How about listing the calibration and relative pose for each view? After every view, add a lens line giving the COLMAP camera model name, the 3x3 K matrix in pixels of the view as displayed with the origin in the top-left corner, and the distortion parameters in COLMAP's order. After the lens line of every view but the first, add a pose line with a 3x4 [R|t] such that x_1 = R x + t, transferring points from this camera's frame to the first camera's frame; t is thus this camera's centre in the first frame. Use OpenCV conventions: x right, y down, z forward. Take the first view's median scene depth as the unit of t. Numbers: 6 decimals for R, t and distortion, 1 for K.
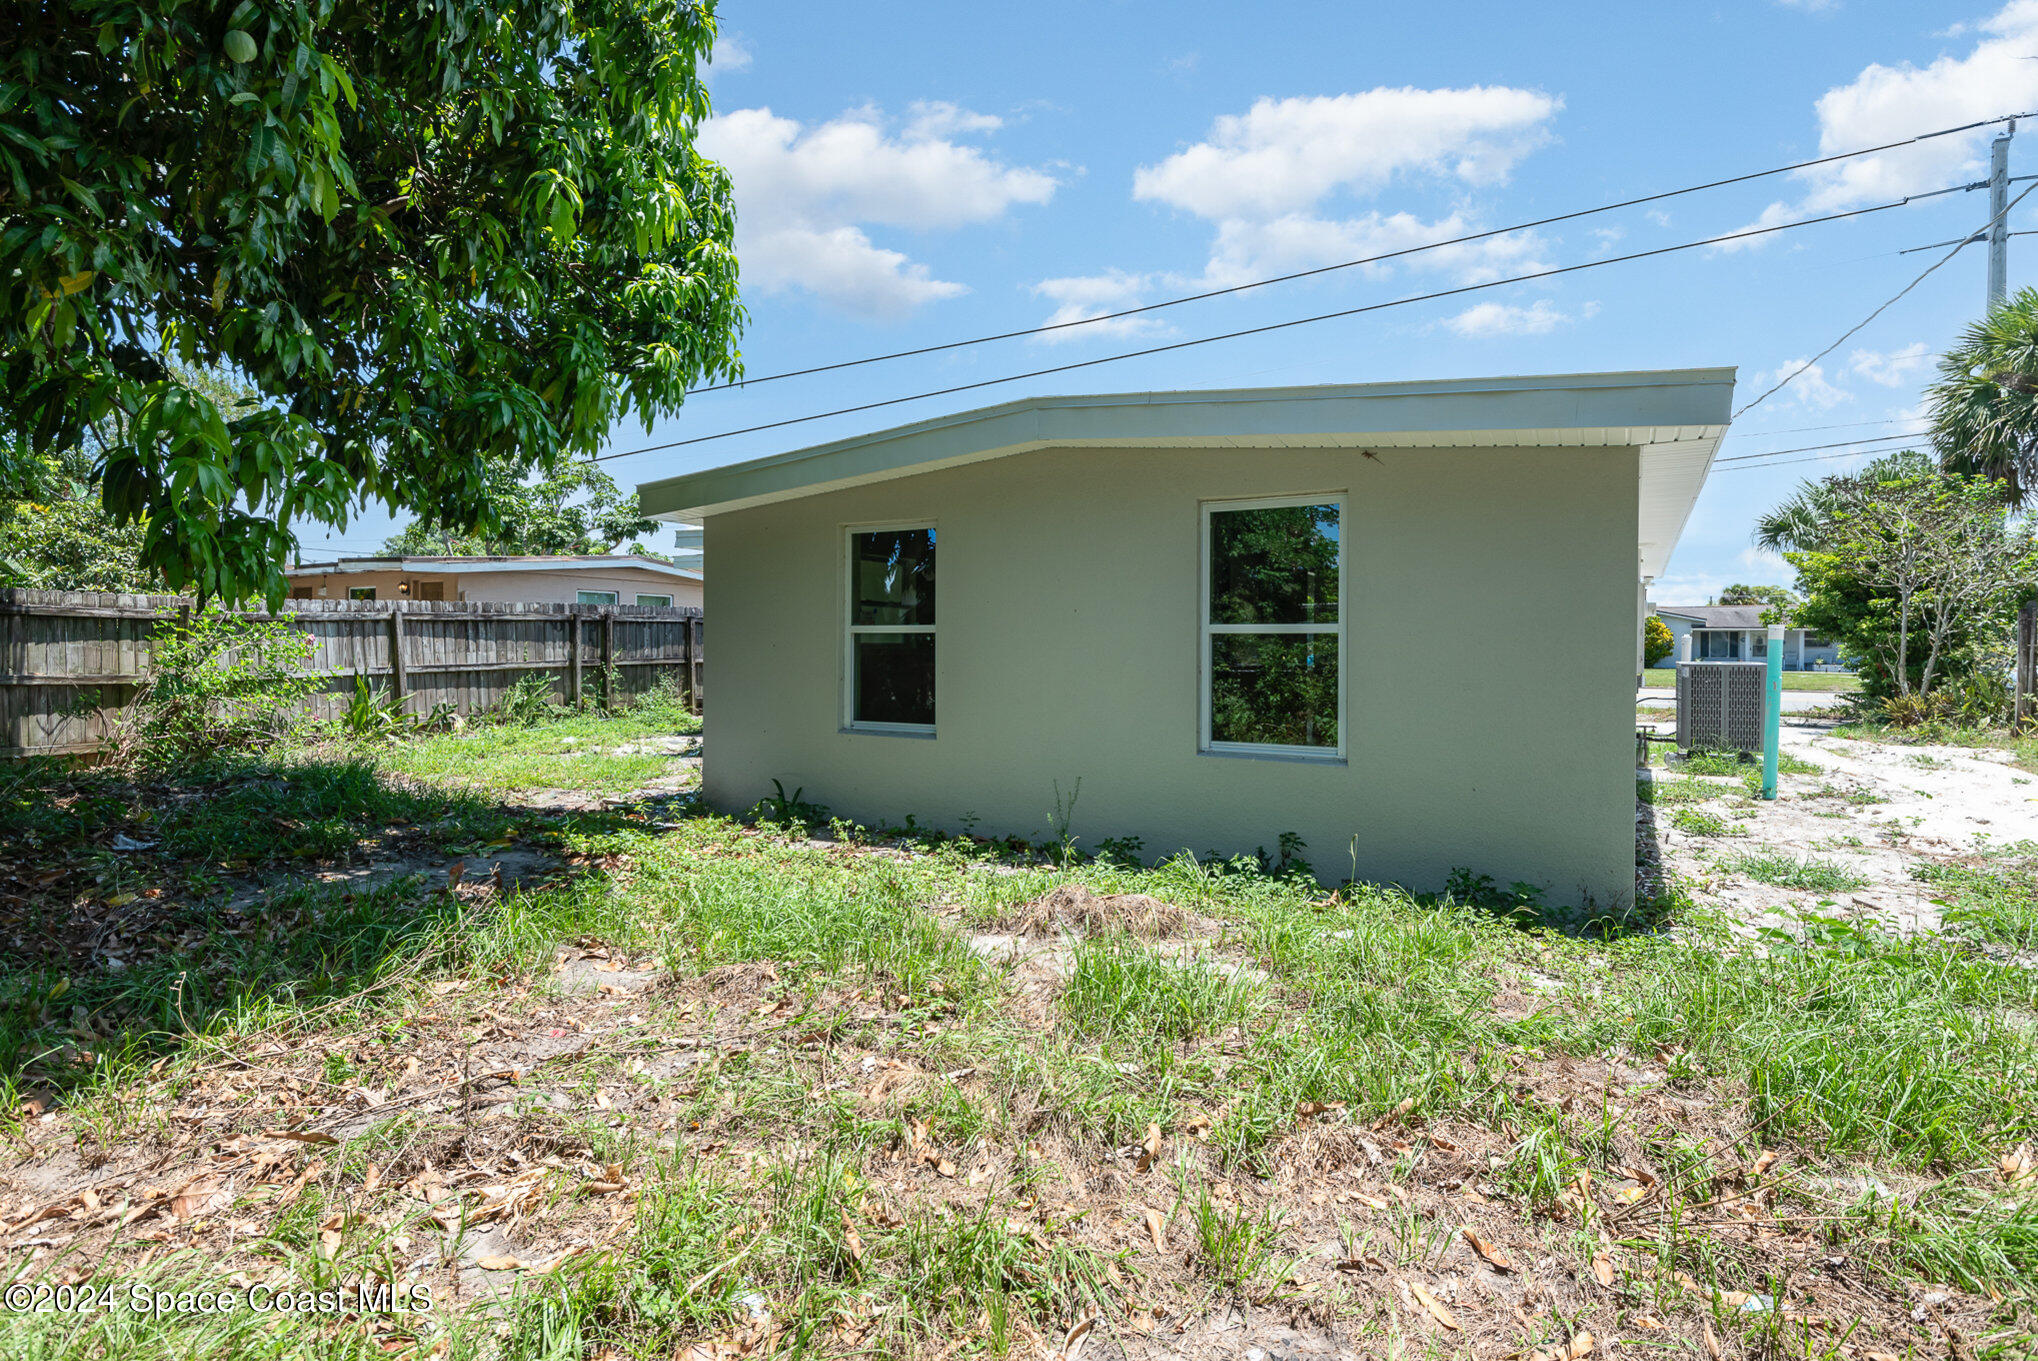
lens RADIAL K [[942.4, 0, 1028.6], [0, 942.4, 674.3], [0, 0, 1]] dist [0.036563, -0.020960]
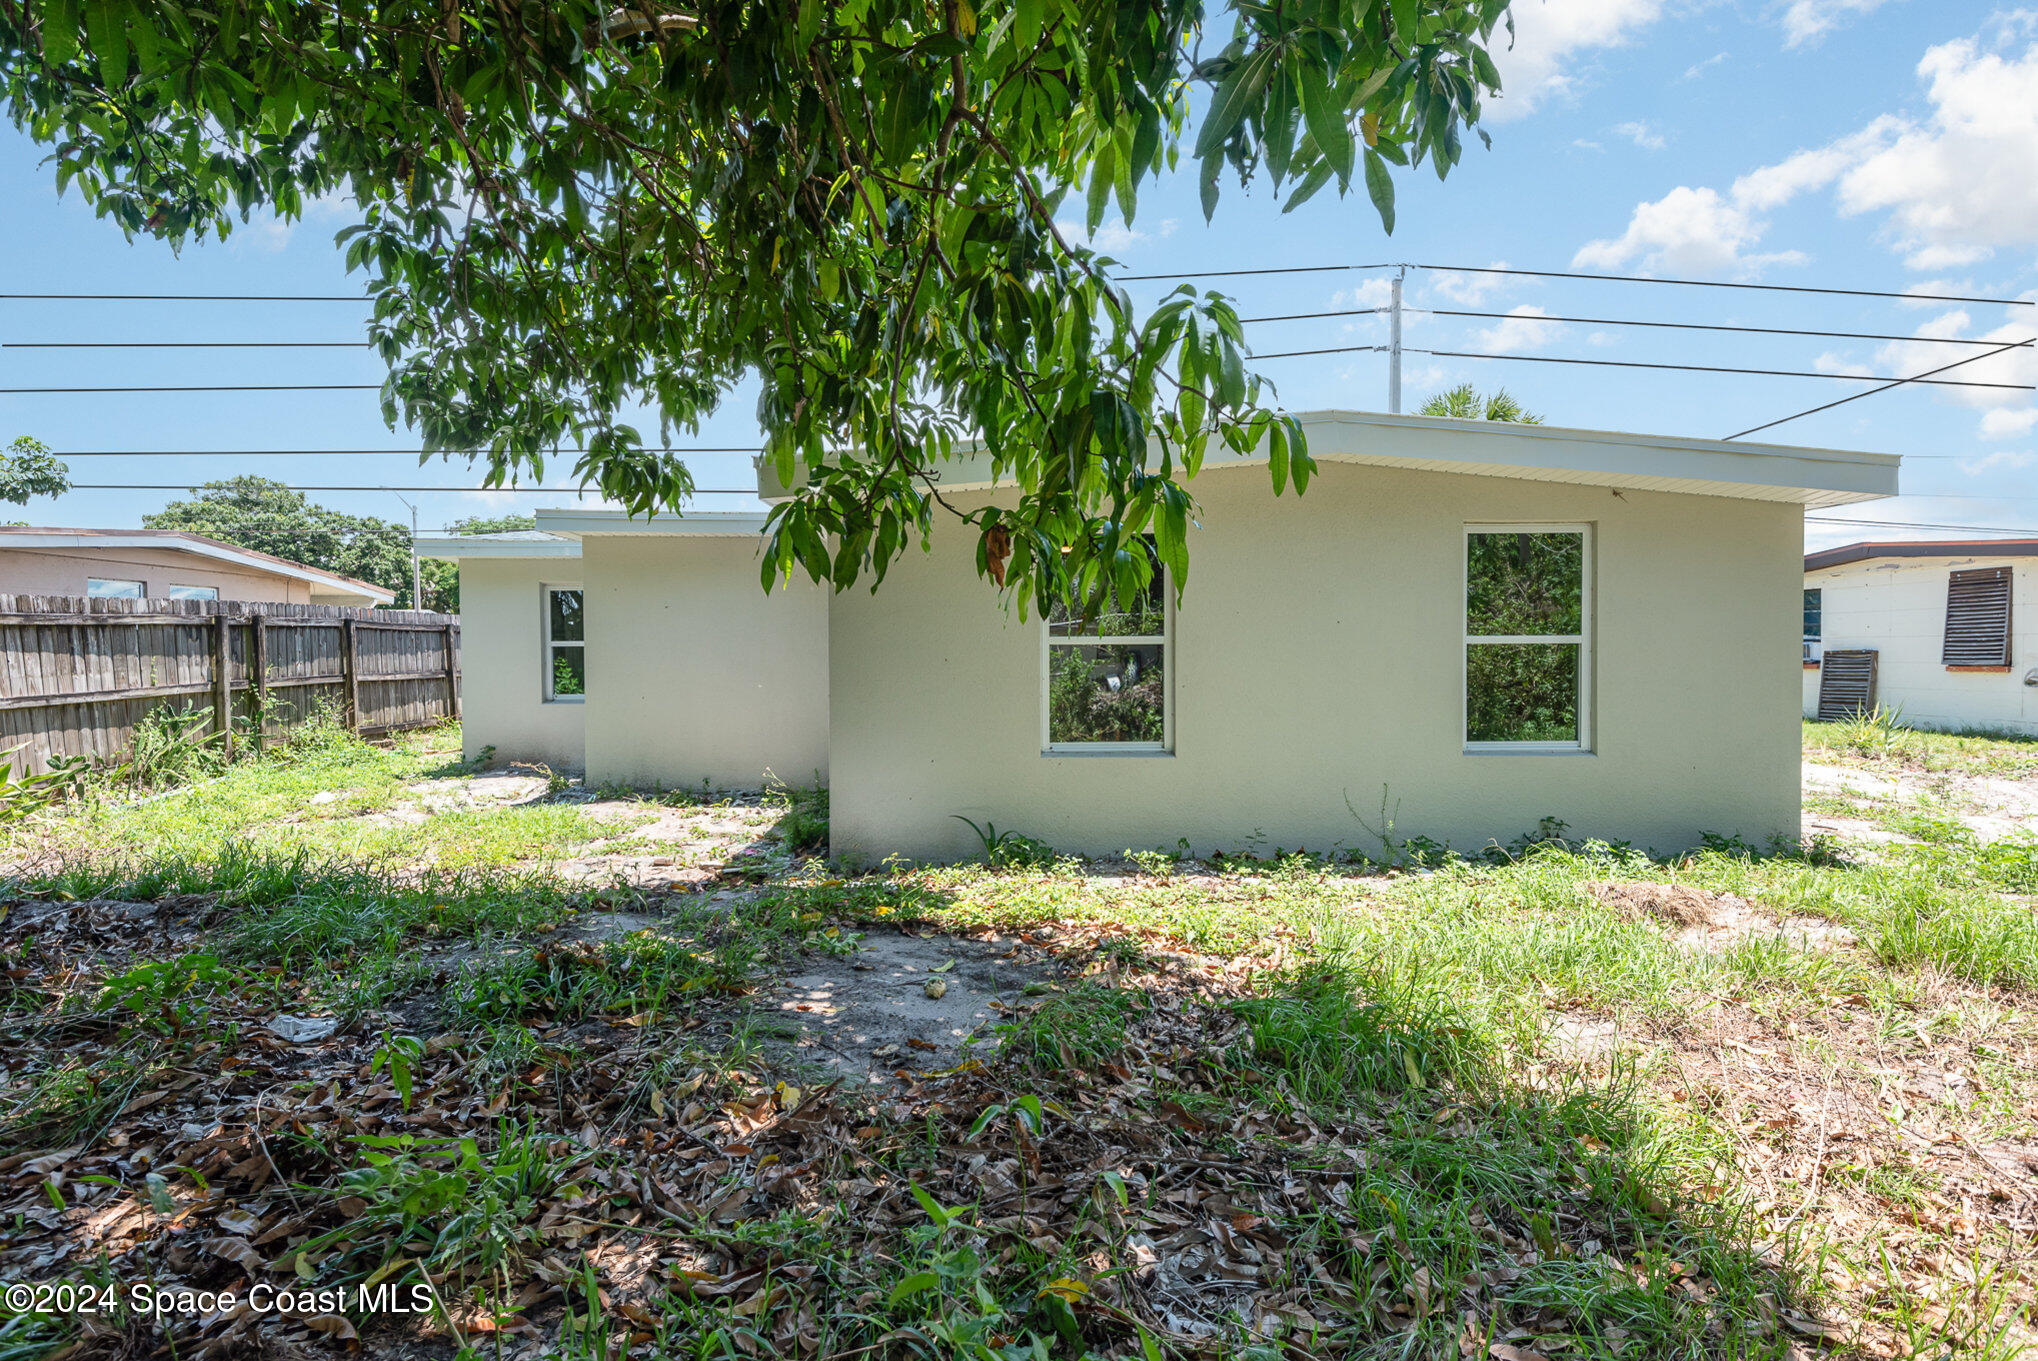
lens RADIAL K [[947.2, 0, 1053.9], [0, 947.2, 677.6], [0, 0, 1]] dist [0.016587, -0.006903]
pose [[0.875275, -0.024082, 0.483026, -0.322669], [0.023925, 0.999693, 0.006488, -0.009383], [-0.483034, 0.005877, 0.875582, 0.112214]]
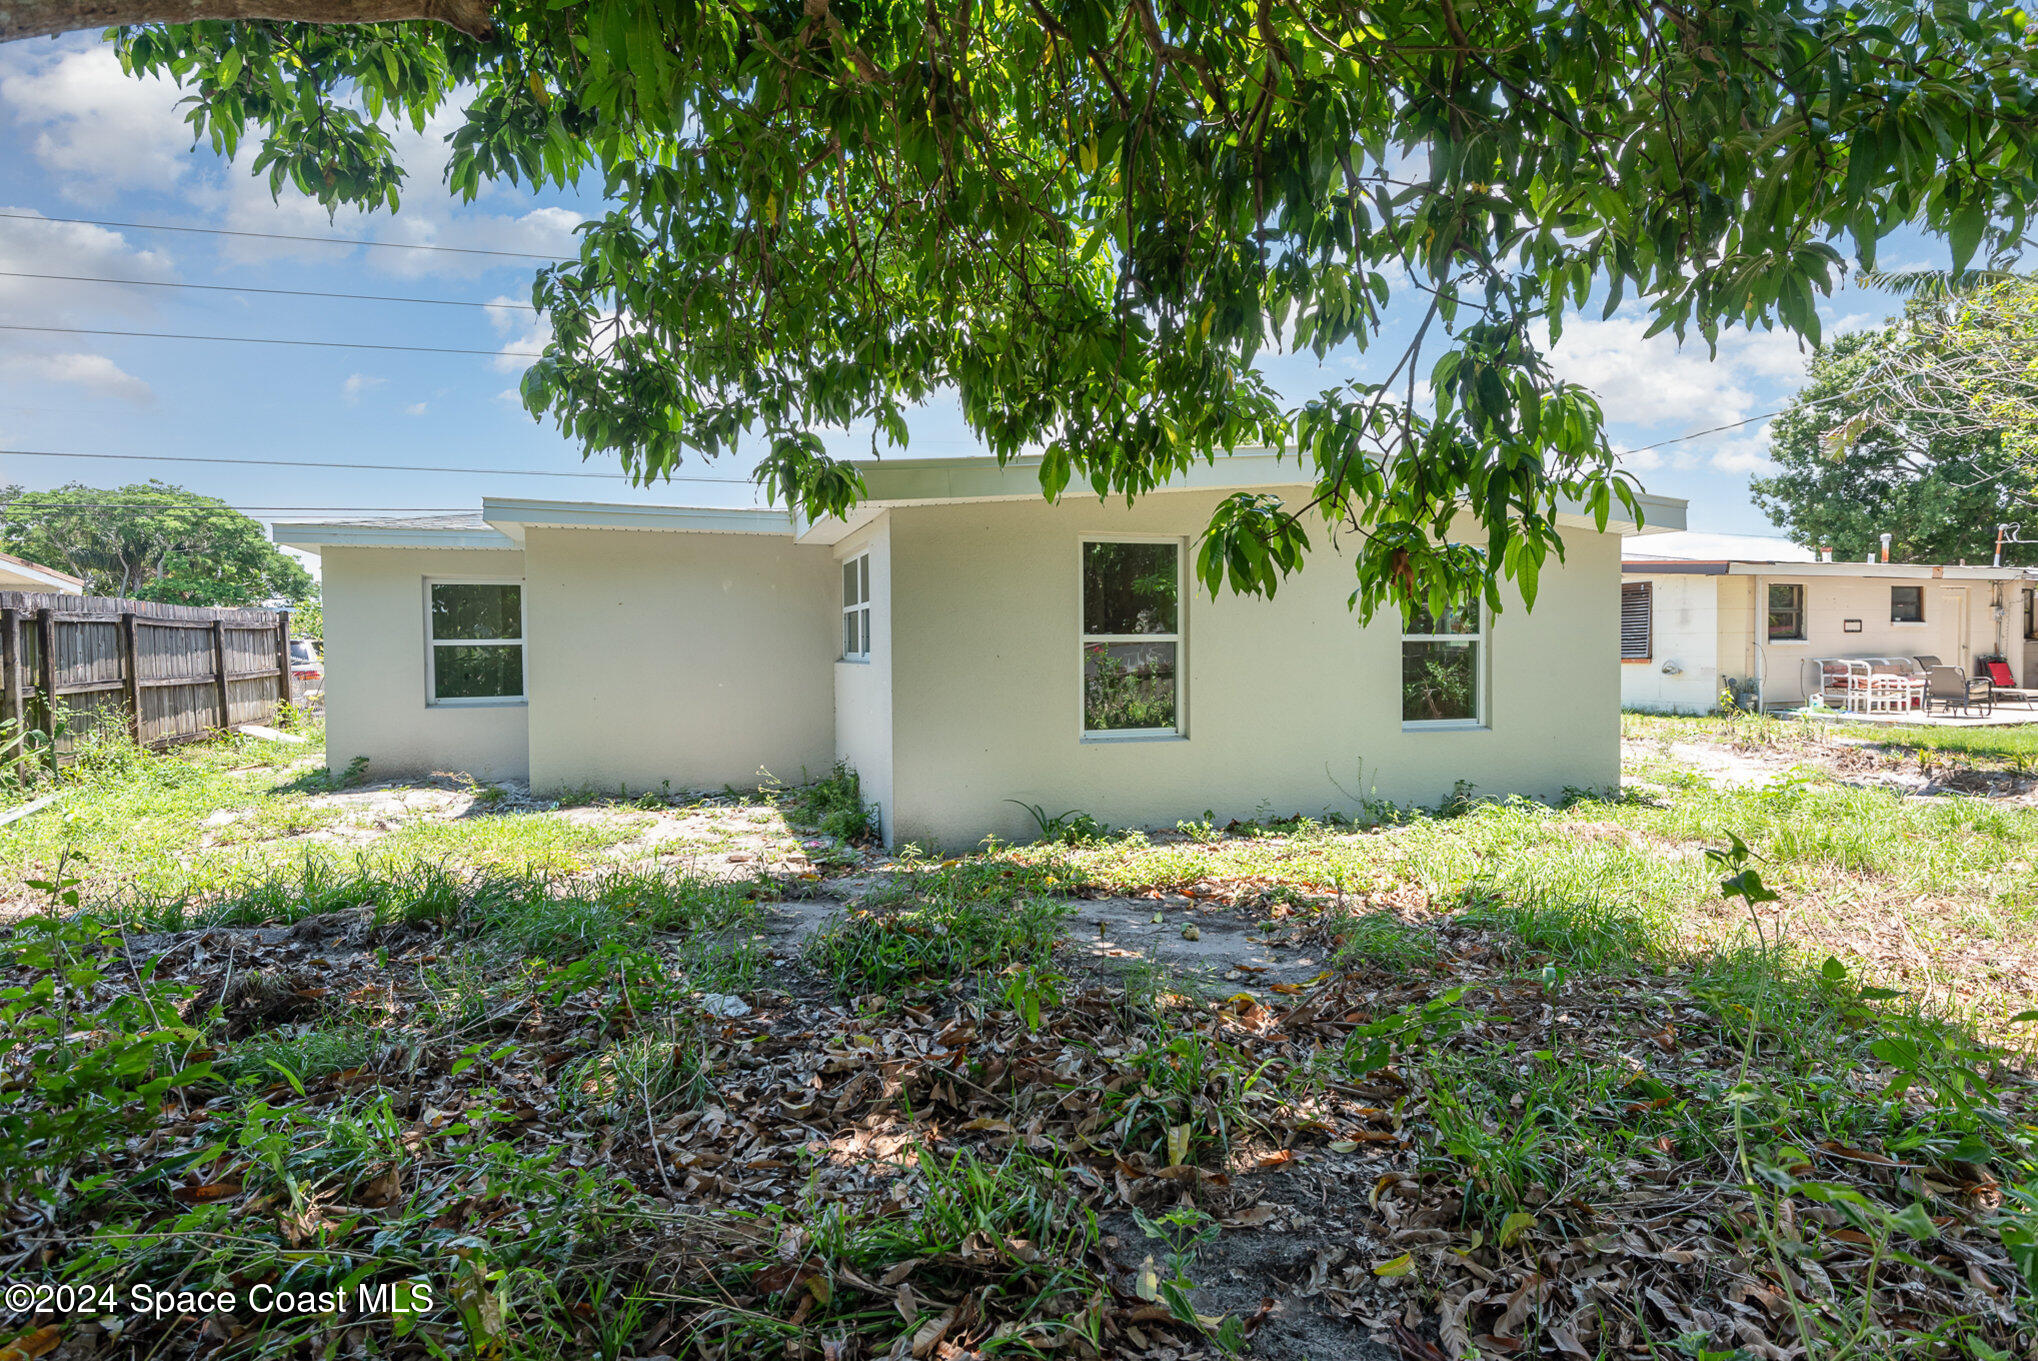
lens RADIAL K [[922.5, 0, 1048.2], [0, 922.5, 673.1], [0, 0, 1]] dist [0.032693, -0.013420]
pose [[0.718911, -0.030907, 0.694415, -0.481686], [0.032261, 0.999418, 0.011083, -0.012271], [-0.694353, 0.014435, 0.719490, 0.179959]]
